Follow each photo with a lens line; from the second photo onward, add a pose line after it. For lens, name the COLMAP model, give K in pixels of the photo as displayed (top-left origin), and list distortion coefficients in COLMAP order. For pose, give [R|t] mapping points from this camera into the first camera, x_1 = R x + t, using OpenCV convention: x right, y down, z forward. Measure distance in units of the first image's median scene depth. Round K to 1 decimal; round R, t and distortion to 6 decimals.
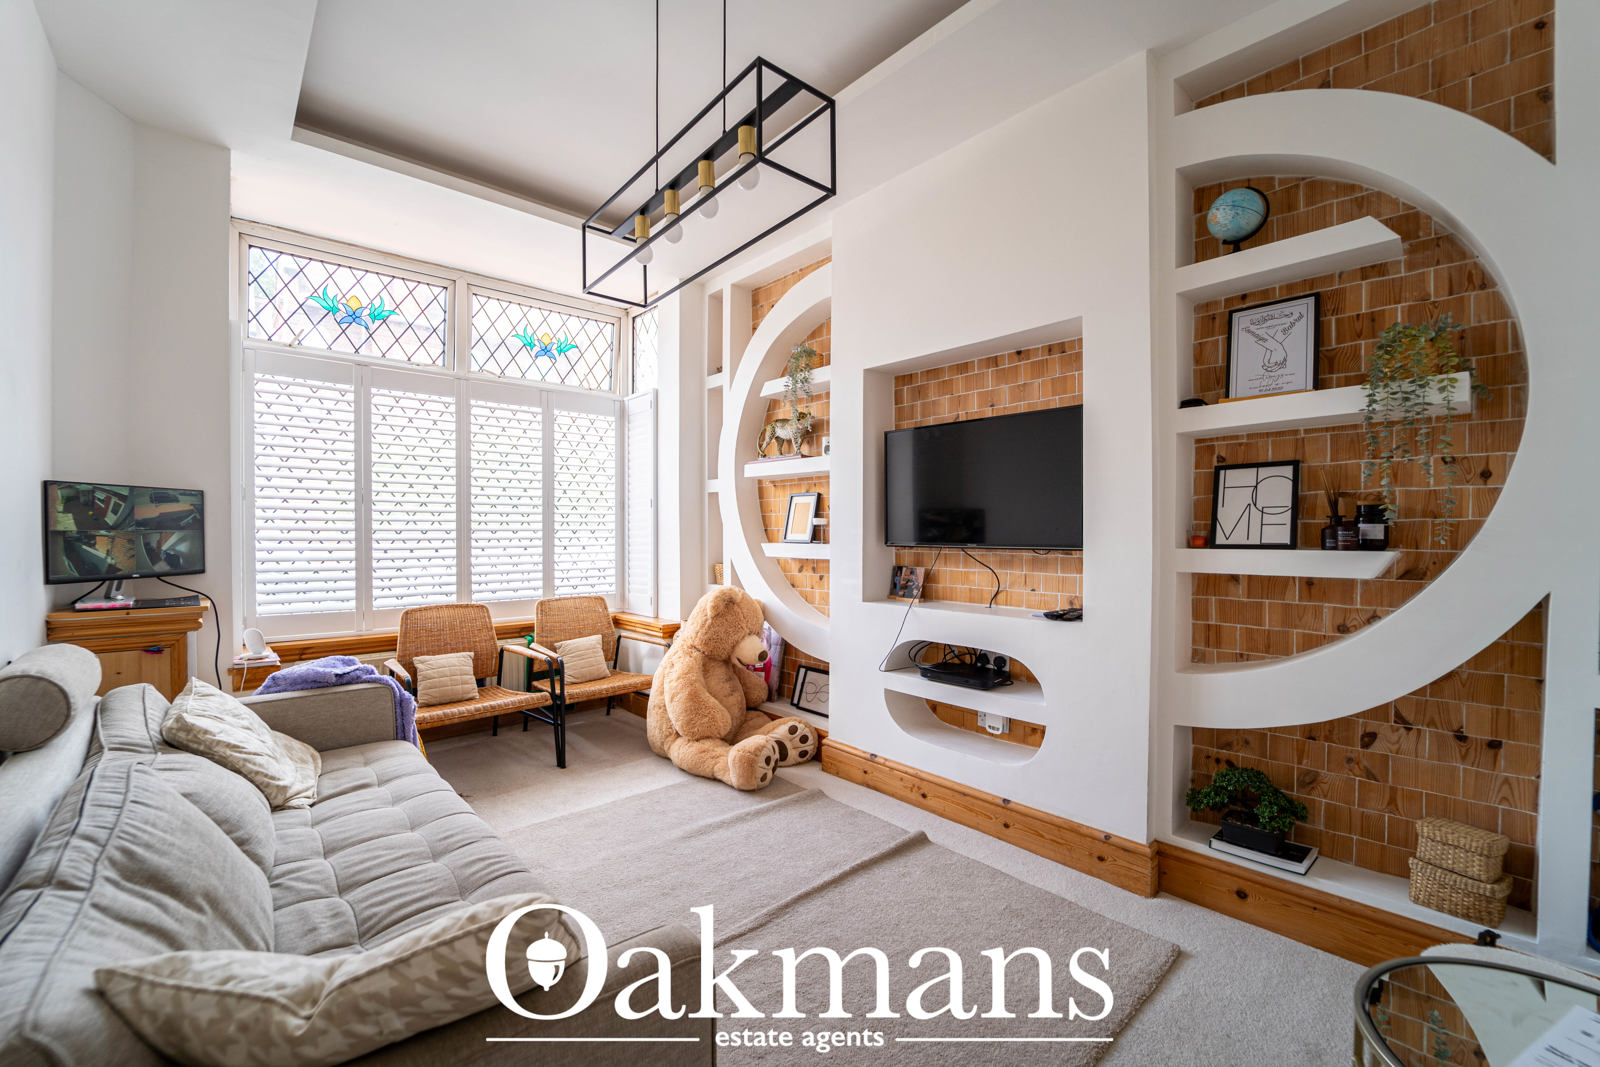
lens RADIAL K [[640.0, 0, 787.4], [0, 640.0, 539.0], [0, 0, 1]] dist [-0.021638, -0.000534]
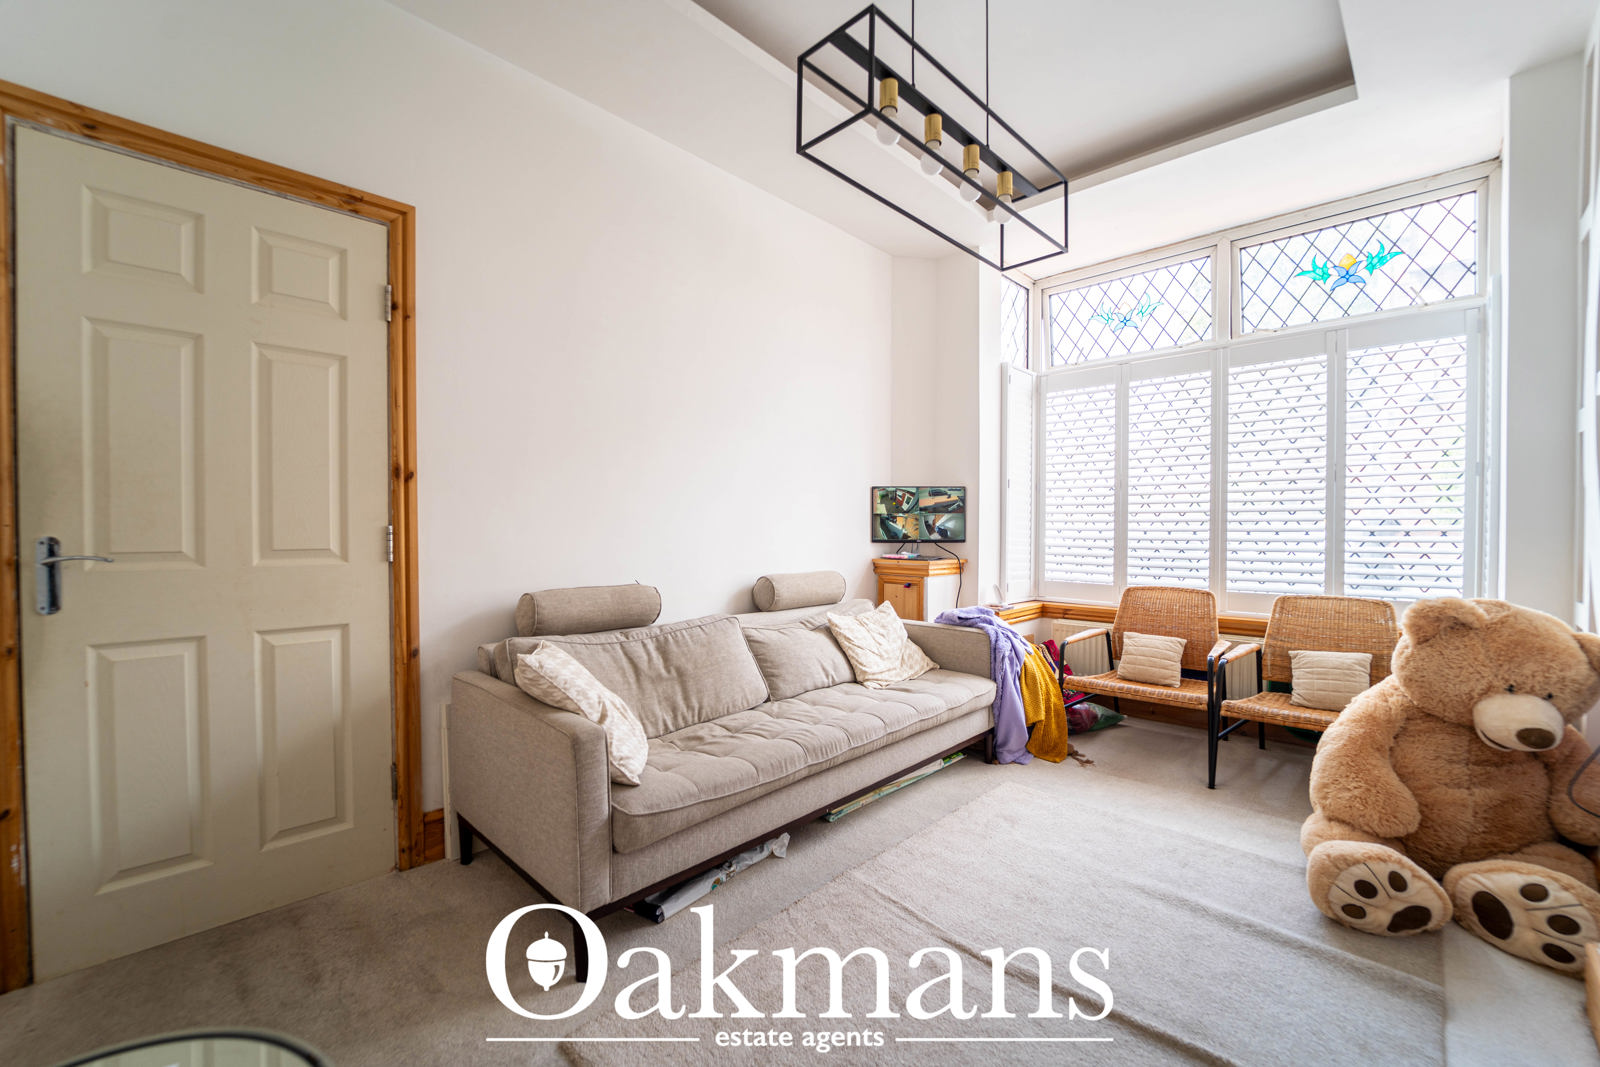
lens RADIAL K [[645.6, 0, 794.4], [0, 645.6, 535.2], [0, 0, 1]] dist [0.000324, -0.000781]
pose [[0.117026, 0.025249, -0.992808, 0.457010], [-0.008707, 0.999664, 0.024397, 0.003754], [0.993091, 0.005789, 0.117206, 0.354985]]
